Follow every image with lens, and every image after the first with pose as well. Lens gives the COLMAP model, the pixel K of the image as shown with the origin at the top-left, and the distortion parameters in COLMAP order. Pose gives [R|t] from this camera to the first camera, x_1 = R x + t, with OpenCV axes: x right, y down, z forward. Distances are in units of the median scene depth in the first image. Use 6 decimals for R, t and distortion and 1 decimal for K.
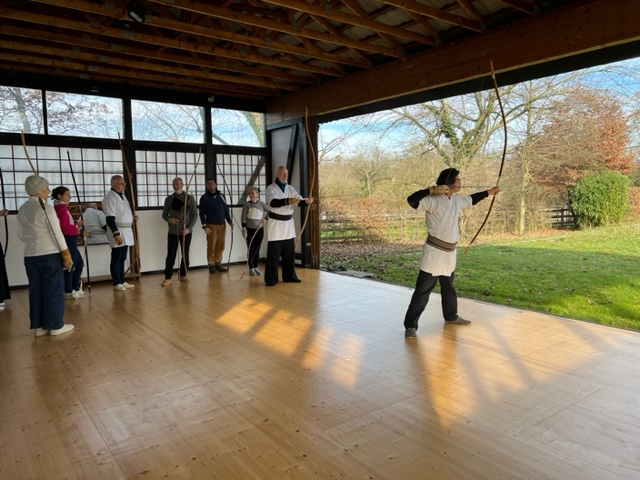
lens RADIAL K [[483.9, 0, 320.7], [0, 483.9, 239.0], [0, 0, 1]] dist [0.048262, -0.050669]
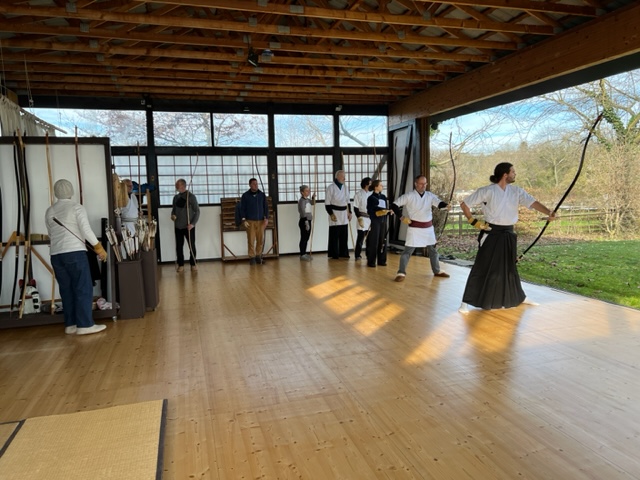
lens RADIAL K [[483.9, 0, 324.2], [0, 483.9, 242.4], [0, 0, 1]] dist [0.048262, -0.050669]
pose [[0.939143, 0.025256, -0.342597, 0.159431], [-0.017293, 0.999505, 0.026277, 0.004918], [0.343092, -0.018753, 0.939115, -0.121126]]
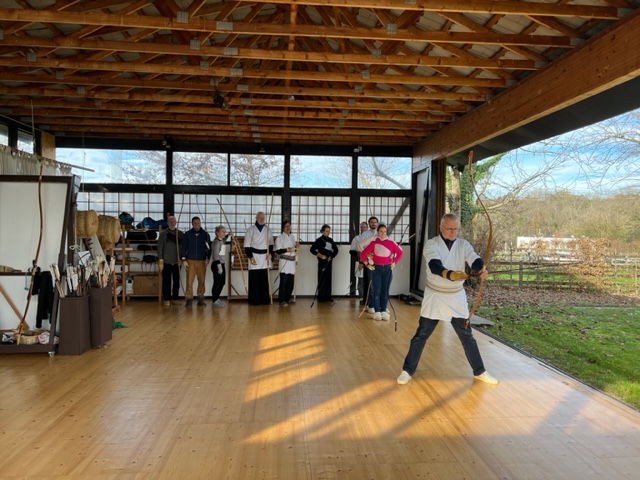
lens RADIAL K [[483.9, 0, 322.5], [0, 483.9, 234.7], [0, 0, 1]] dist [0.048262, -0.050669]
pose [[0.849596, 0.029186, -0.526626, 0.327871], [-0.070649, 0.995767, -0.058791, -0.017992], [0.522681, 0.087155, 0.848062, 0.014677]]
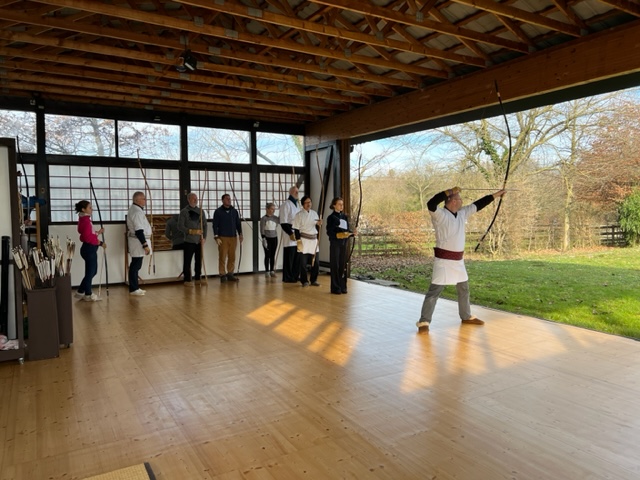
lens RADIAL K [[483.9, 0, 323.4], [0, 483.9, 242.1], [0, 0, 1]] dist [0.048262, -0.050669]
pose [[0.994599, 0.014726, -0.102742, 0.051809], [-0.016999, 0.999629, -0.021285, 0.006714], [0.102390, 0.022916, 0.994480, -0.102696]]
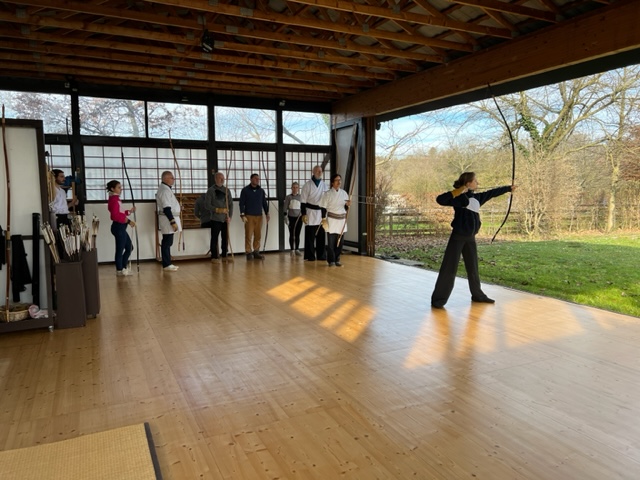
lens RADIAL K [[483.9, 0, 319.4], [0, 483.9, 244.5], [0, 0, 1]] dist [0.048262, -0.050669]
pose [[0.981781, 0.027946, -0.187951, 0.085790], [-0.023394, 0.999378, 0.026393, 0.008816], [0.188572, -0.021516, 0.981824, -0.104587]]
